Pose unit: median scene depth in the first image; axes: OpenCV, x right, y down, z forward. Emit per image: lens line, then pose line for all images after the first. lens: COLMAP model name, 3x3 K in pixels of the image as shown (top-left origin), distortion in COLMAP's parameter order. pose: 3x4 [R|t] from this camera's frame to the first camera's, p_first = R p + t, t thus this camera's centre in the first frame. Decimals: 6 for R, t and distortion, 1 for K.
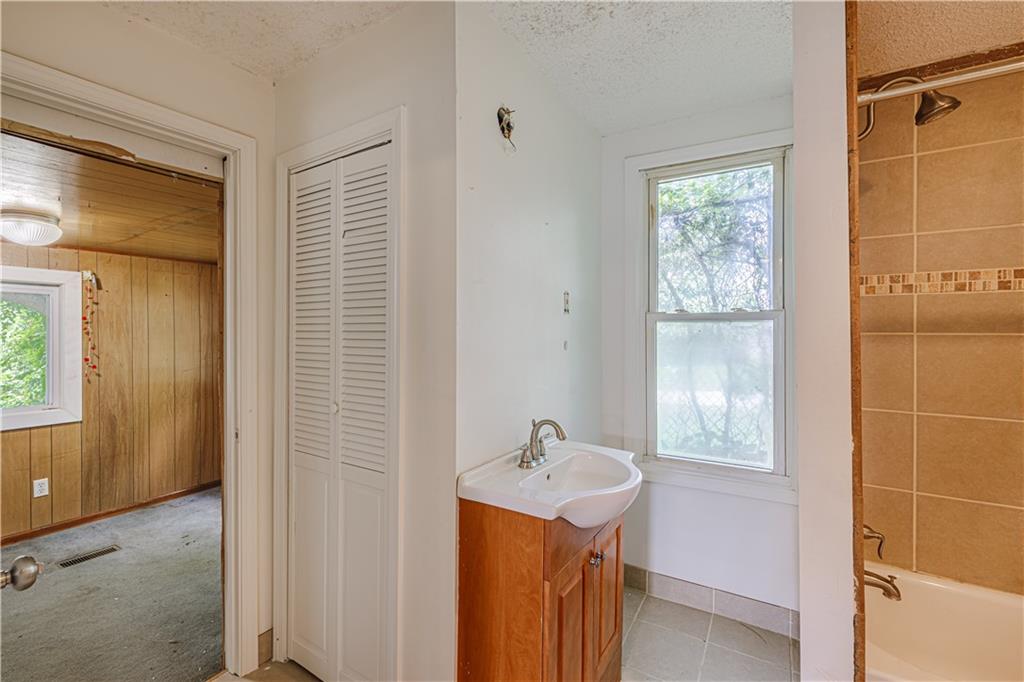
lens RADIAL K [[460.2, 0, 509.0], [0, 460.2, 332.8], [0, 0, 1]] dist [0.001987, 0.000040]
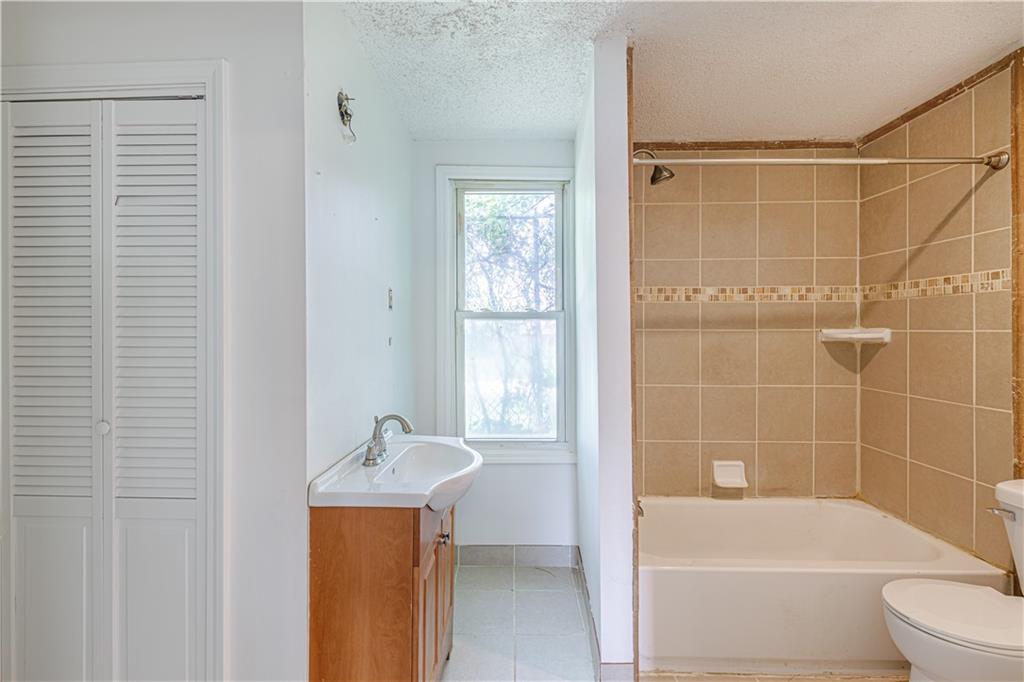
lens RADIAL K [[460.2, 0, 509.0], [0, 460.2, 332.8], [0, 0, 1]] dist [0.001987, 0.000040]
pose [[0.852856, -0.003345, 0.522135, -0.221275], [0.000343, 0.999983, 0.005847, 0.002918], [-0.522145, -0.004807, 0.852843, 0.003711]]
